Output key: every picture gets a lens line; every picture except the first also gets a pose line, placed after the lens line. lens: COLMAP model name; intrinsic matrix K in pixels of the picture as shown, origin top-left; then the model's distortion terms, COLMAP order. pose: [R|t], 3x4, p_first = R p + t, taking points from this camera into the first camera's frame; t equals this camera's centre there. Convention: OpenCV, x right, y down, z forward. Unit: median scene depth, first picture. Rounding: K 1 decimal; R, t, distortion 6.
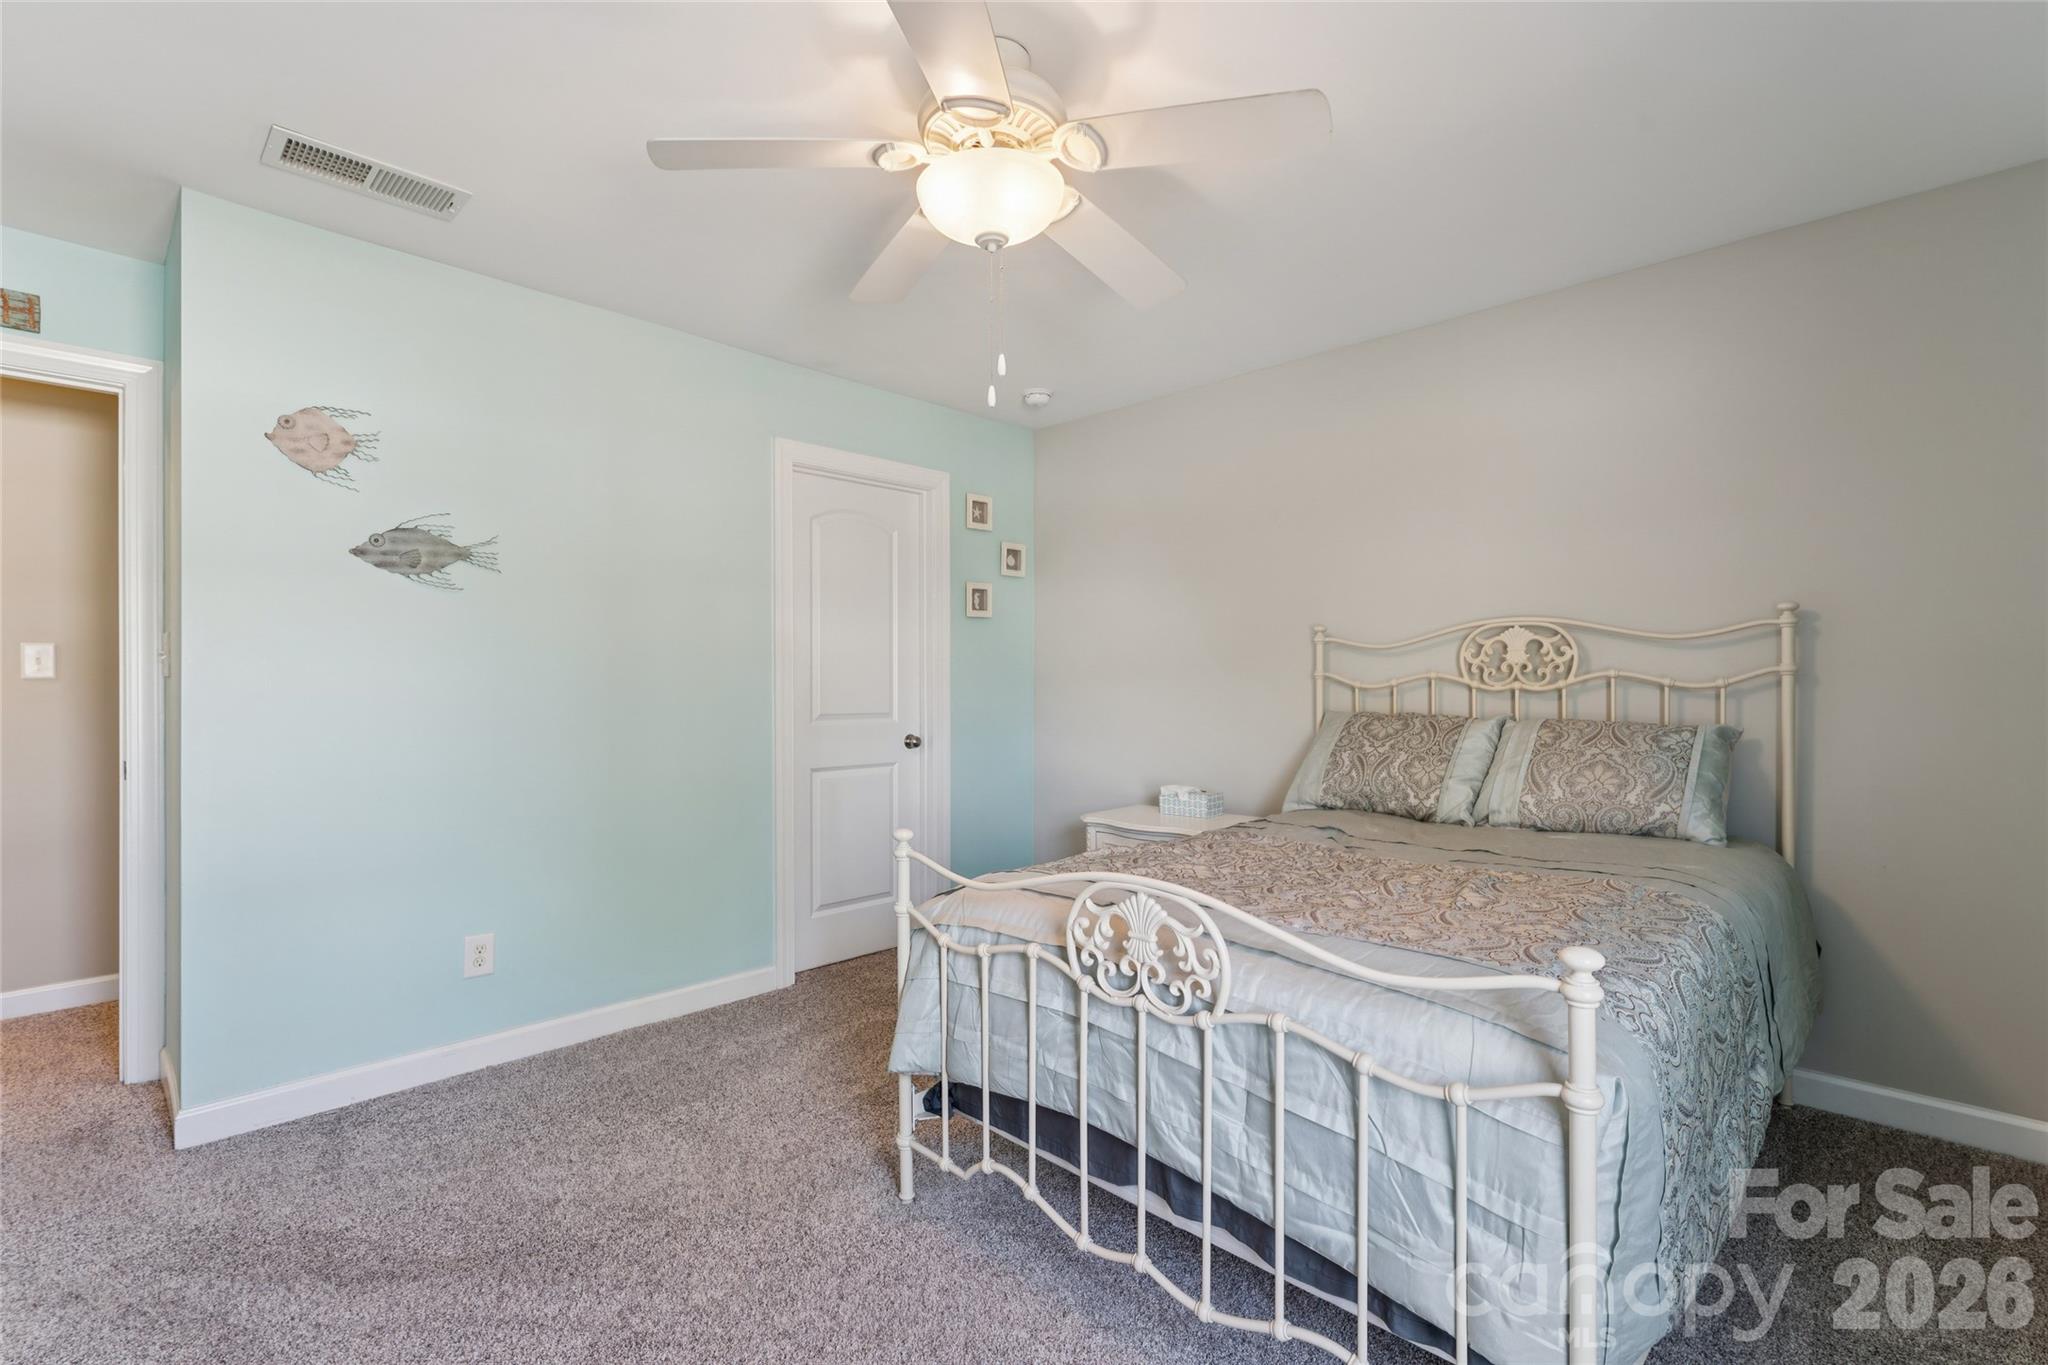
lens RADIAL K [[922.9, 0, 1020.8], [0, 922.9, 681.6], [0, 0, 1]] dist [0.001172, -0.000072]
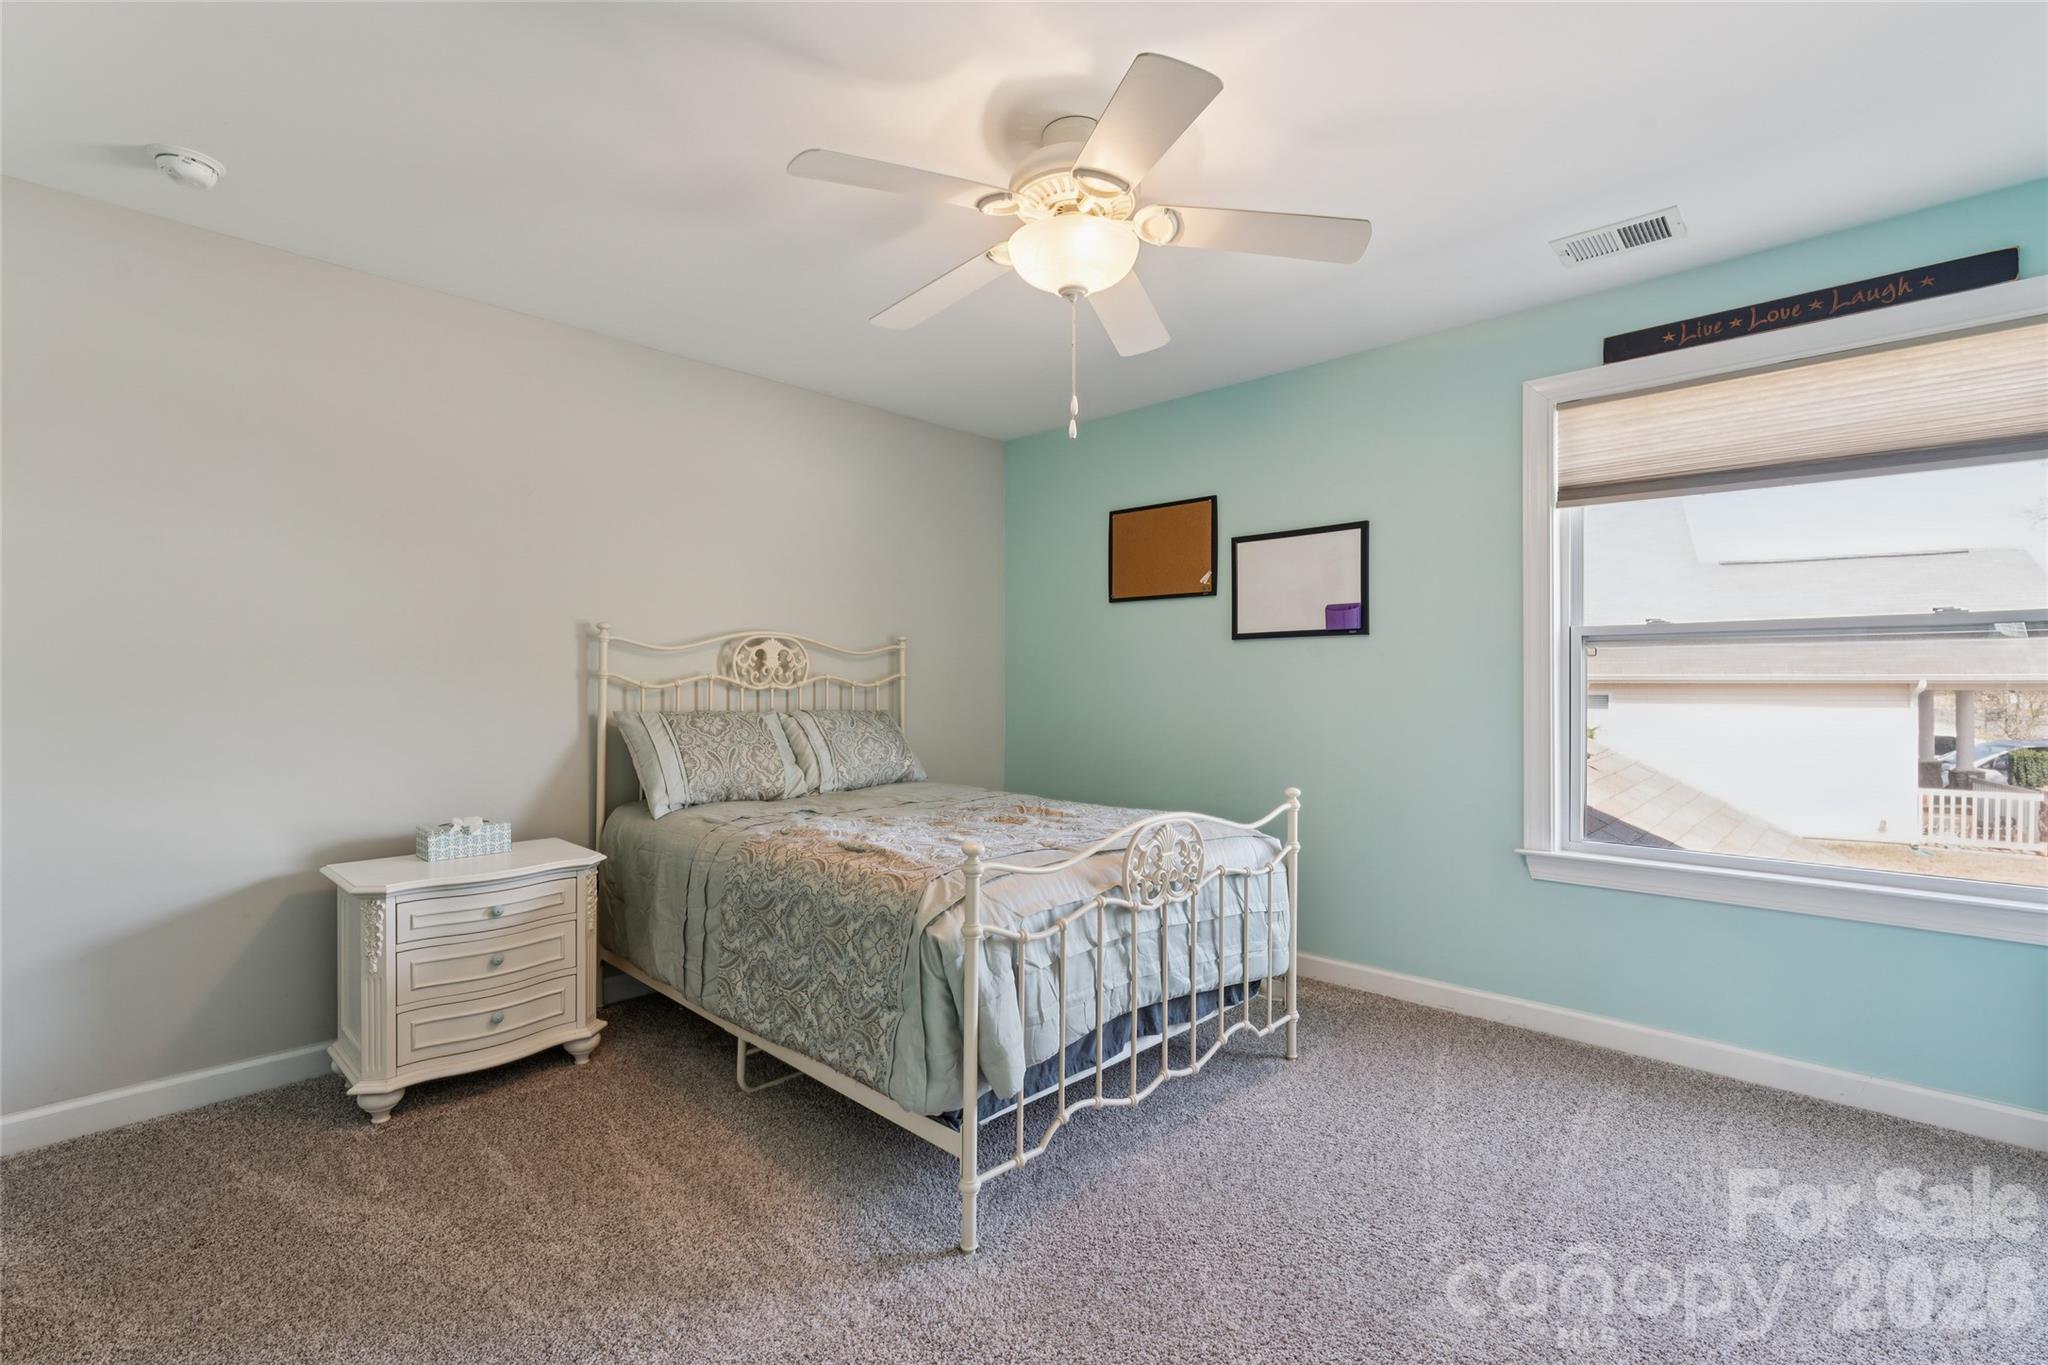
lens RADIAL K [[922.9, 0, 1020.8], [0, 922.9, 681.6], [0, 0, 1]] dist [0.001172, -0.000072]
pose [[-0.017676, 0.005841, 0.999827, -0.750120], [-0.002827, 0.999979, -0.005892, 0.005167], [-0.999840, -0.002931, -0.017659, 0.700583]]
